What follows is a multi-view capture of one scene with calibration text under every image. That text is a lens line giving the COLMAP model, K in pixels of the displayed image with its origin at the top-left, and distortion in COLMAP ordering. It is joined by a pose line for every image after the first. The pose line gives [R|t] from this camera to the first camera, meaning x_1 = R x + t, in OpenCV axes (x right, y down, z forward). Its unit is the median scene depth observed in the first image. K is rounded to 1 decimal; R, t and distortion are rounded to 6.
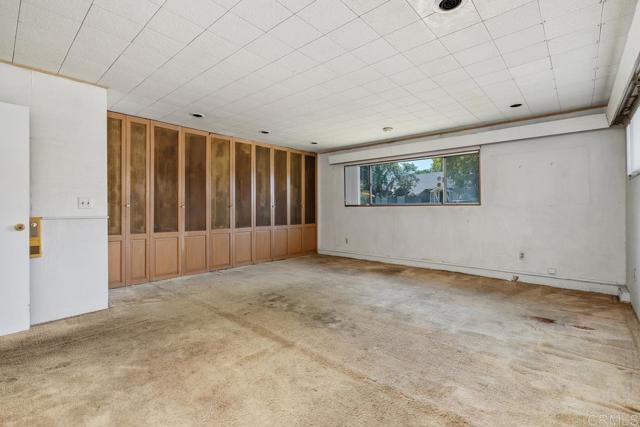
lens RADIAL K [[291.4, 0, 317.3], [0, 291.4, 209.8], [0, 0, 1]] dist [0.001029, 0.000284]
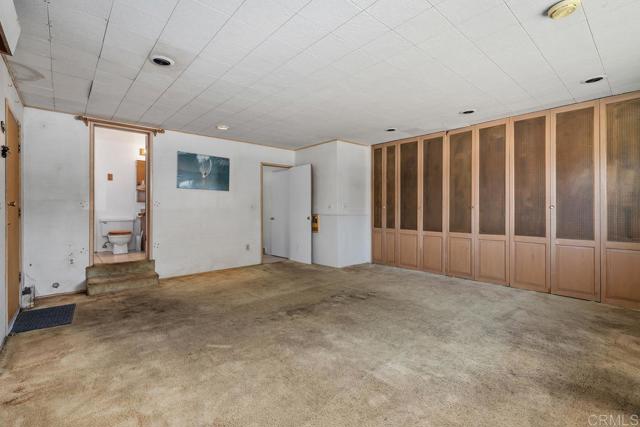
lens RADIAL K [[291.4, 0, 317.2], [0, 291.4, 211.0], [0, 0, 1]] dist [0.001029, 0.000284]
pose [[-0.119655, 0.005314, -0.992801, 0.749195], [-0.005599, 0.999966, 0.006028, -0.004815], [0.992800, 0.006280, -0.119621, 0.819540]]
